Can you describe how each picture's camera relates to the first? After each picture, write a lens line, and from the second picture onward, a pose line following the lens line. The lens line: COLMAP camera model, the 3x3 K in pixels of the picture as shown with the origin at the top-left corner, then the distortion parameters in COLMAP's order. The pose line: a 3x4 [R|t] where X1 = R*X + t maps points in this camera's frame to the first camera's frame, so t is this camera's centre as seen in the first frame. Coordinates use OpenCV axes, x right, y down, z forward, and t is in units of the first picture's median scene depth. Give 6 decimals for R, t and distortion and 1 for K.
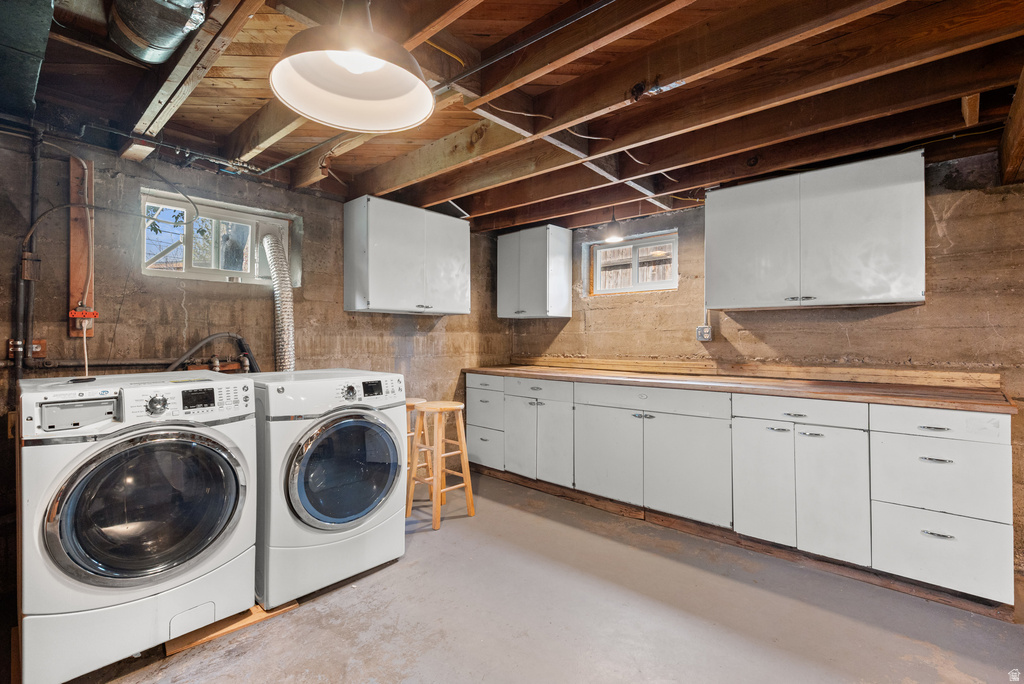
lens RADIAL K [[470.0, 0, 504.8], [0, 470.0, 335.9], [0, 0, 1]] dist [0.000690, 0.000036]
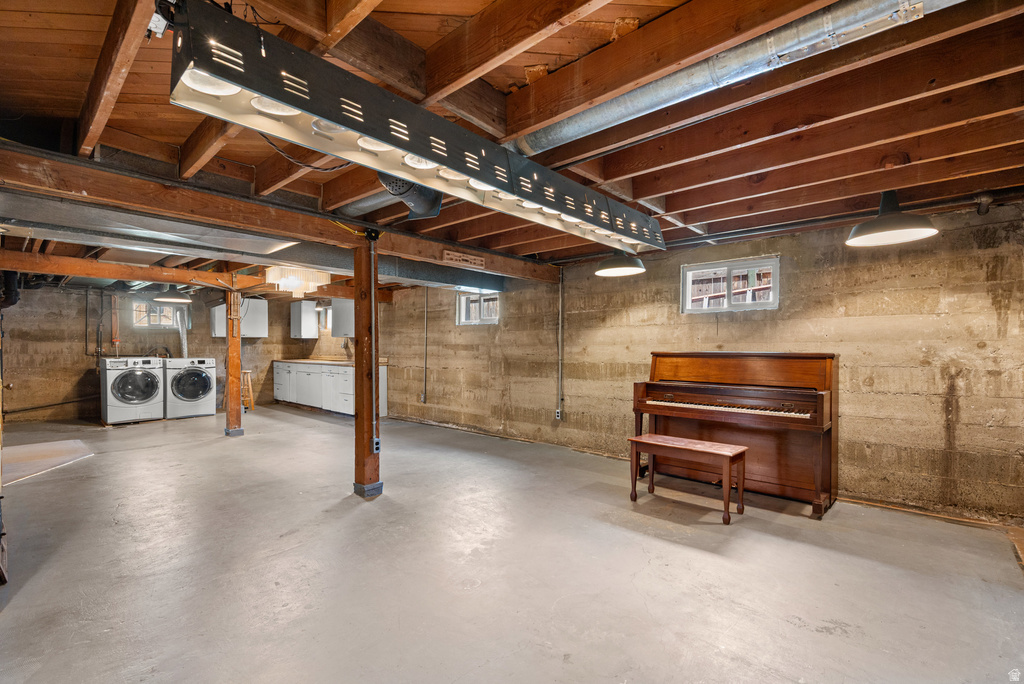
lens RADIAL K [[470.0, 0, 519.4], [0, 470.0, 349.0], [0, 0, 1]] dist [0.000690, 0.000036]
pose [[0.999905, 0.004545, 0.013046, 2.023360], [-0.004730, 0.999888, 0.014208, -0.044614], [-0.012980, -0.014268, 0.999814, -2.494167]]
